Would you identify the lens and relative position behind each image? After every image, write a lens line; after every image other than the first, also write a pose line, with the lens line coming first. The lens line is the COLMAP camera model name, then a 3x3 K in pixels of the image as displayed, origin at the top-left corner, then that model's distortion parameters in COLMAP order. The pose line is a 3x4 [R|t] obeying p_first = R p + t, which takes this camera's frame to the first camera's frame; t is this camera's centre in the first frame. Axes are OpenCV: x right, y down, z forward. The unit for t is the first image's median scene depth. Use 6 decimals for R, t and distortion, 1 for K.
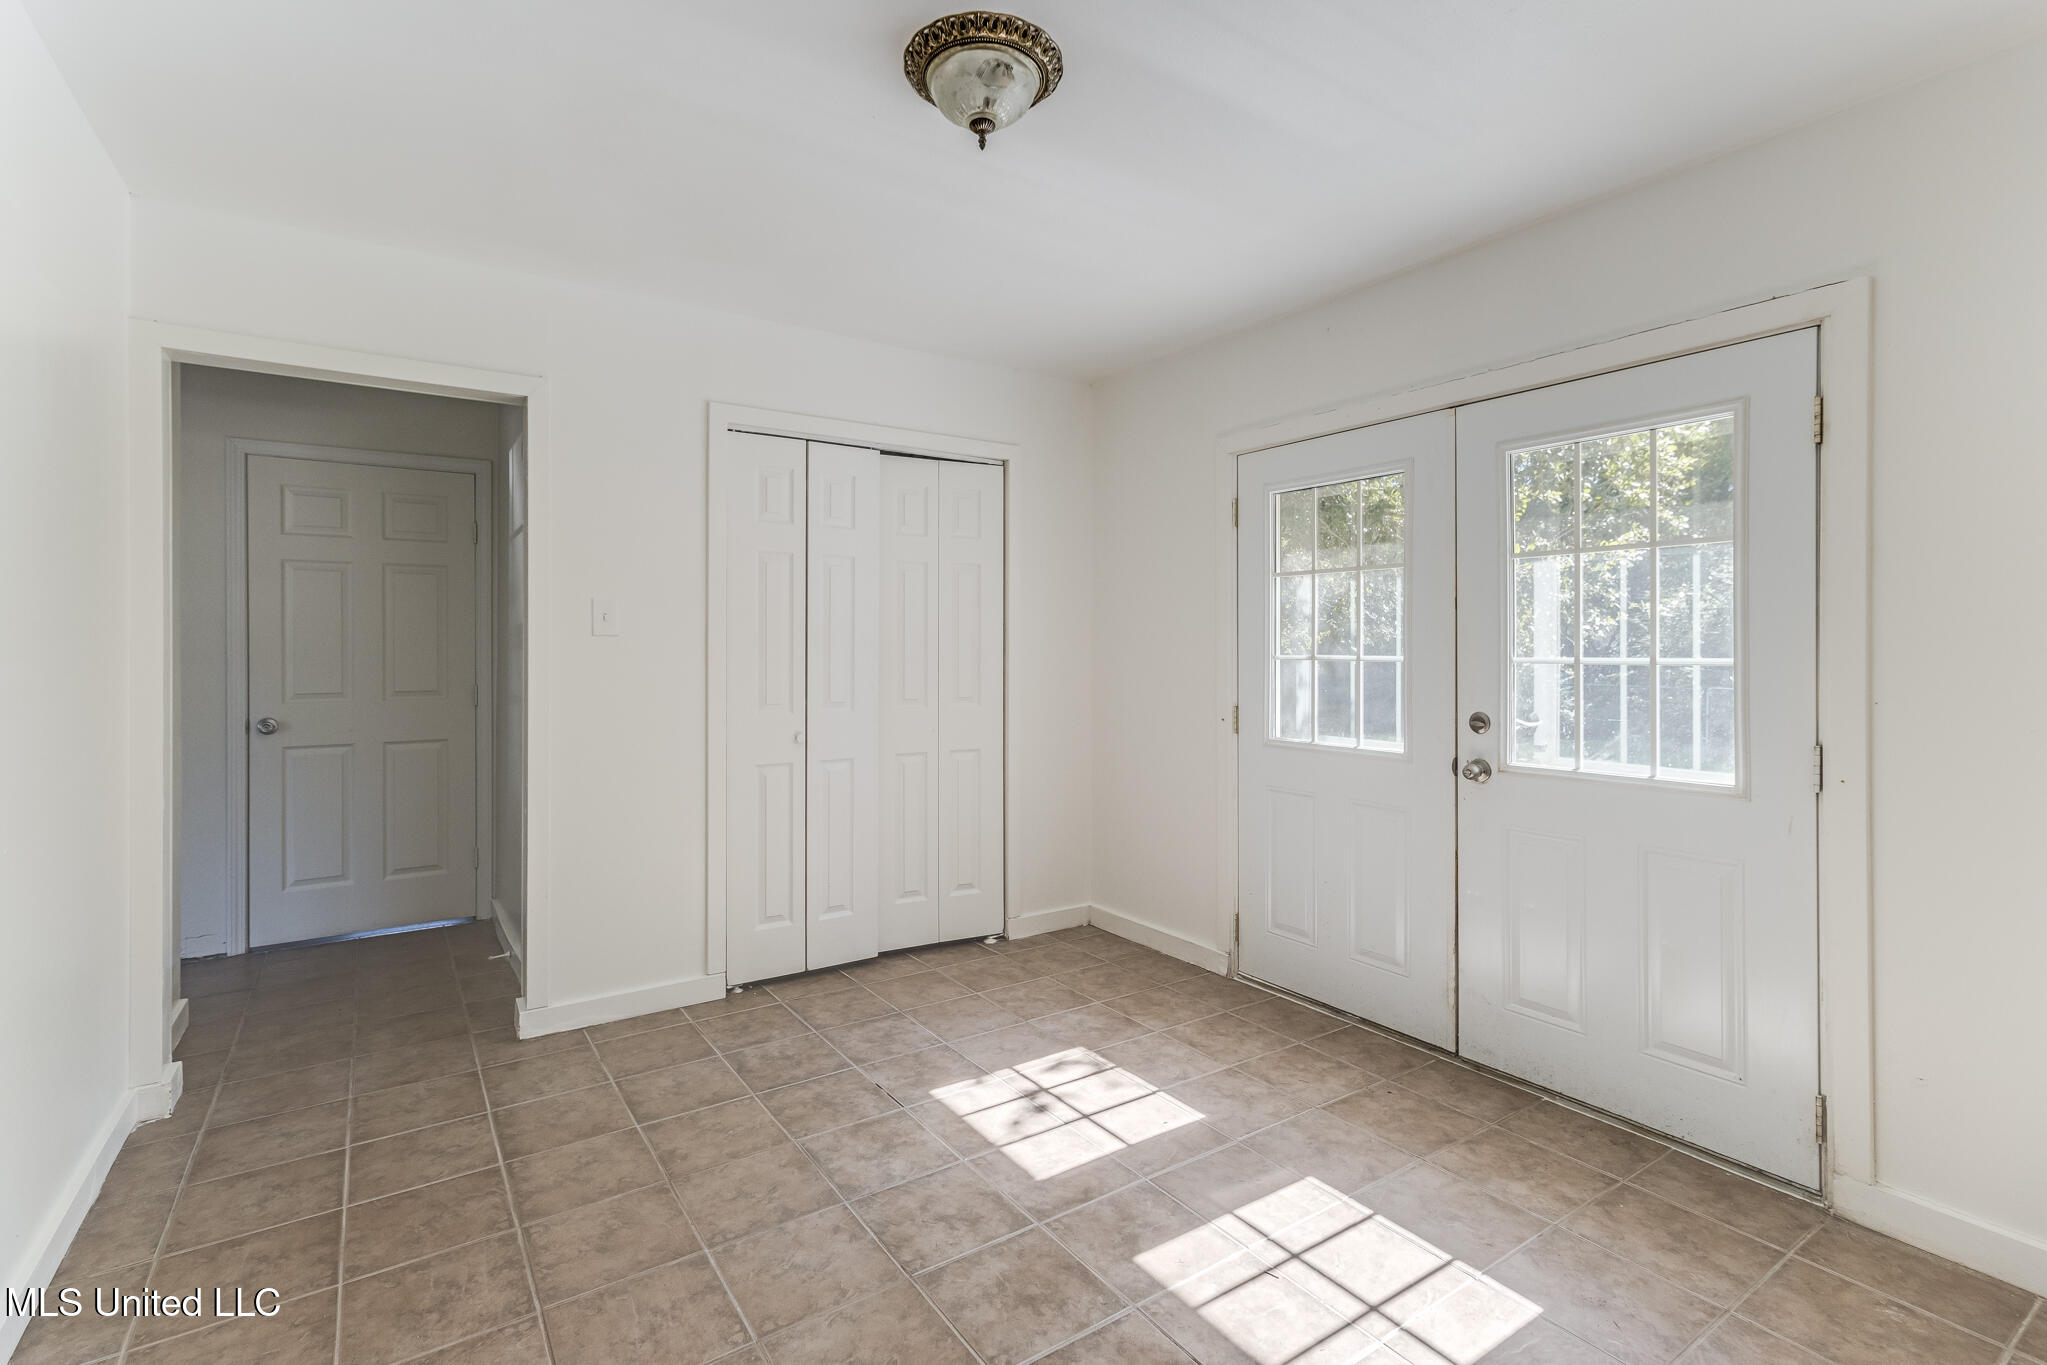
lens RADIAL K [[950.1, 0, 1017.1], [0, 950.1, 649.7], [0, 0, 1]] dist [0.010859, 0.000214]
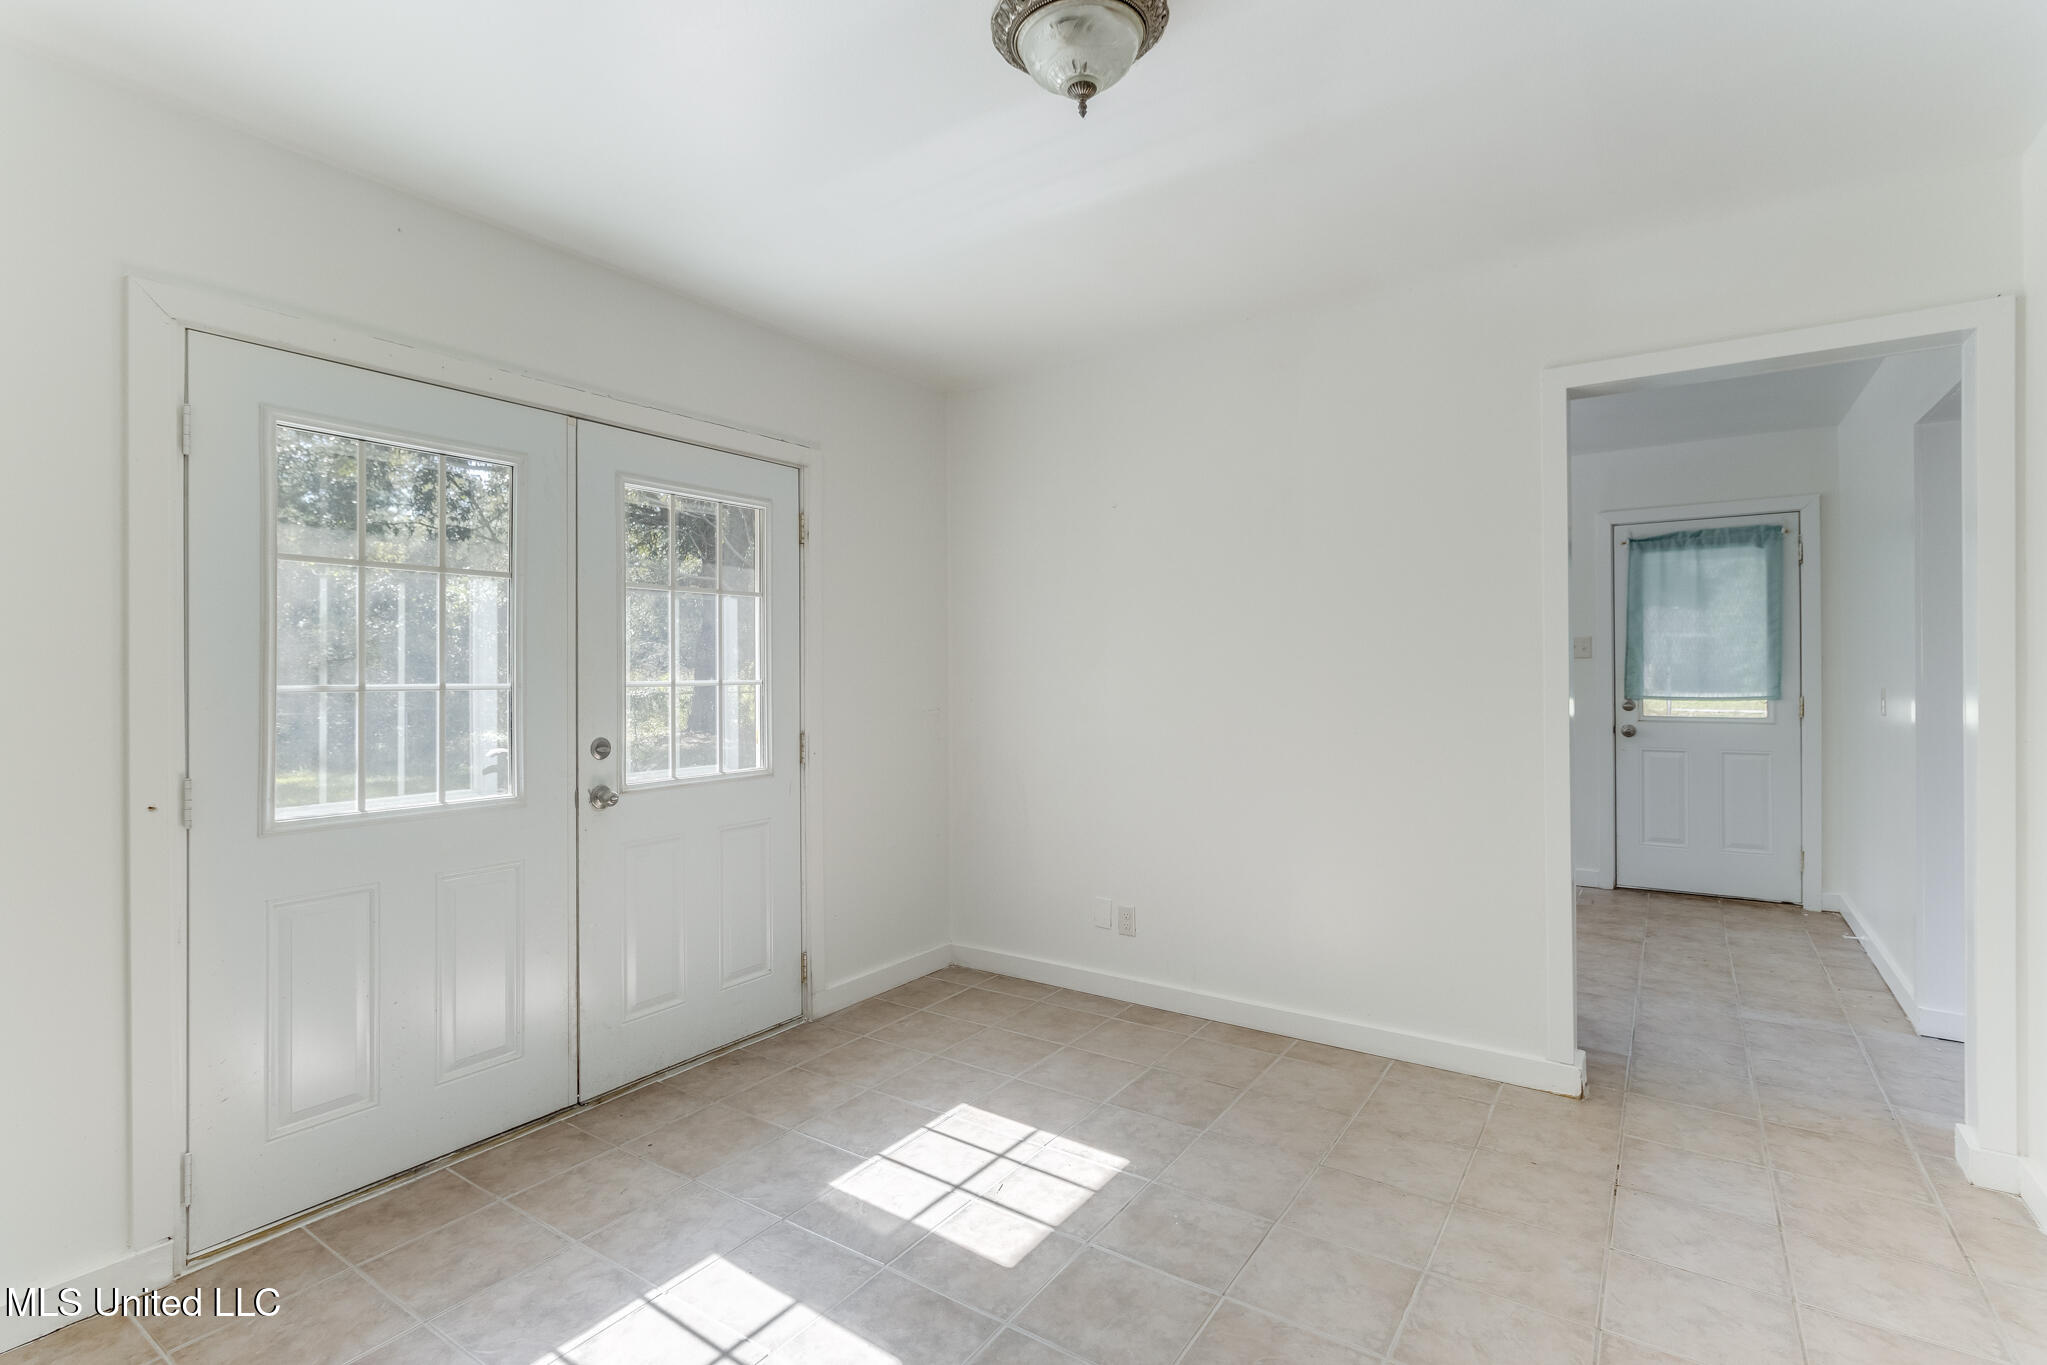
lens RADIAL K [[937.2, 0, 1023.5], [0, 937.2, 671.3], [0, 0, 1]] dist [-0.000121, -0.000520]
pose [[-0.361640, 0.002428, 0.932314, -0.628365], [0.004974, 0.999987, -0.000675, -0.000234], [-0.932304, 0.004394, -0.361648, 1.028409]]
